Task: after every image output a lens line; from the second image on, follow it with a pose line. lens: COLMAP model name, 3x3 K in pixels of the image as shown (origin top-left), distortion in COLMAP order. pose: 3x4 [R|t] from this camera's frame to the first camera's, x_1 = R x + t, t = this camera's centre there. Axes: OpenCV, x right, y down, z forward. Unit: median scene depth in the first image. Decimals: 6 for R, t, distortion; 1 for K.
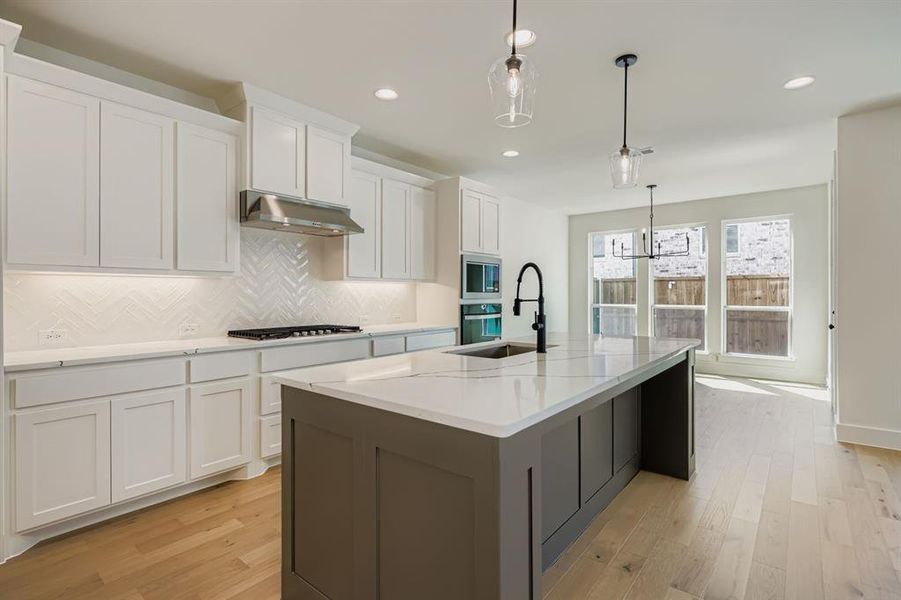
lens RADIAL K [[432.0, 0, 457.5], [0, 432.0, 295.5], [0, 0, 1]] dist [-0.002066, 0.000372]
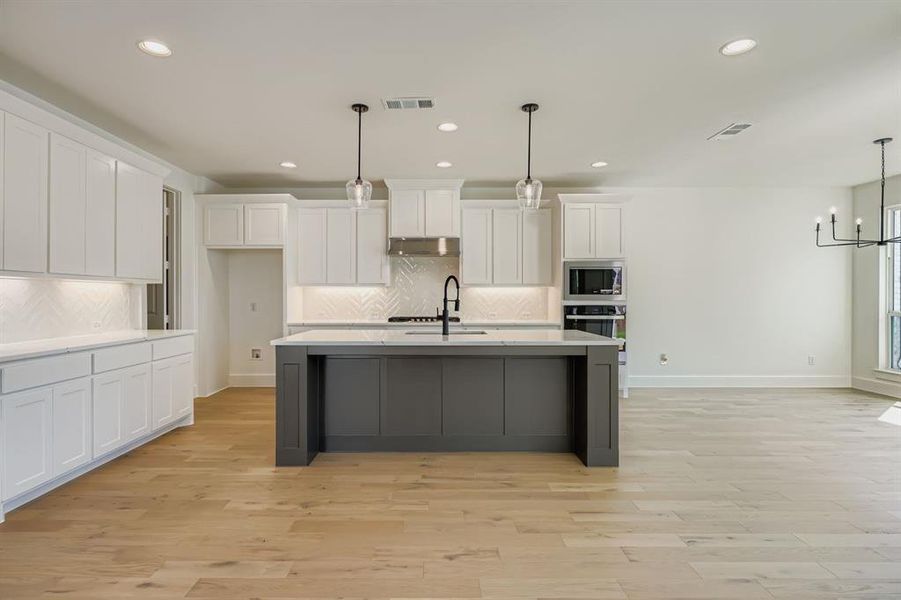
lens RADIAL K [[451.6, 0, 438.5], [0, 451.6, 298.4], [0, 0, 1]] dist [0.000228, -0.001085]
pose [[0.629178, 0.005682, -0.777240, 0.657786], [-0.002937, 0.999984, 0.004933, -0.002232], [0.777255, -0.000821, 0.629185, -0.009811]]
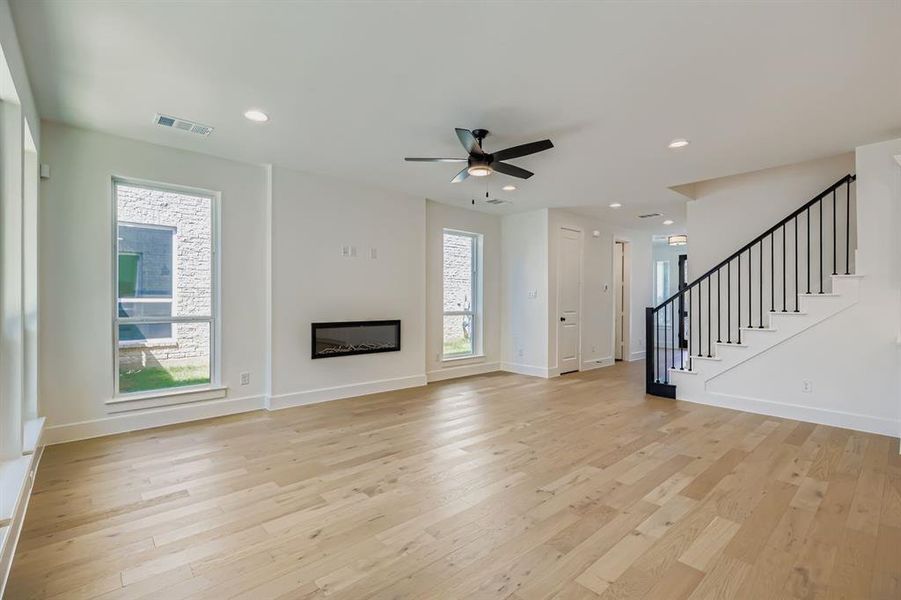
lens RADIAL K [[412.5, 0, 455.9], [0, 412.5, 302.0], [0, 0, 1]] dist [-0.000989, -0.000110]
pose [[-0.988452, -0.003320, 0.151496, 0.594007], [-0.001986, 0.999958, 0.008951, -0.004946], [-0.151519, 0.008547, -0.988417, 0.668577]]
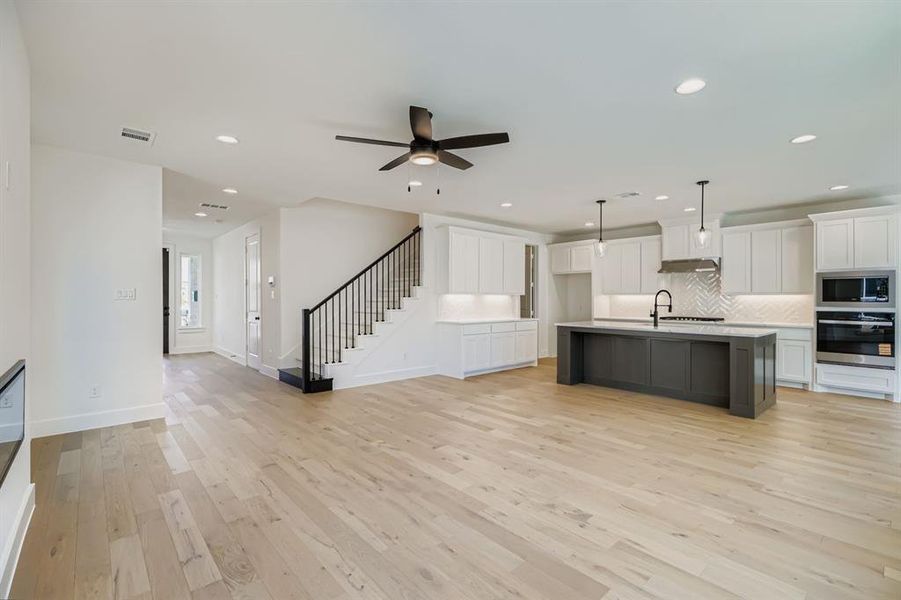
lens RADIAL K [[412.5, 0, 455.2], [0, 412.5, 299.6], [0, 0, 1]] dist [-0.000989, -0.000110]
pose [[-0.155942, 0.004662, -0.987755, 1.270377], [-0.003530, 0.999980, 0.005277, -0.014668], [0.987760, 0.004310, -0.155923, 0.103744]]
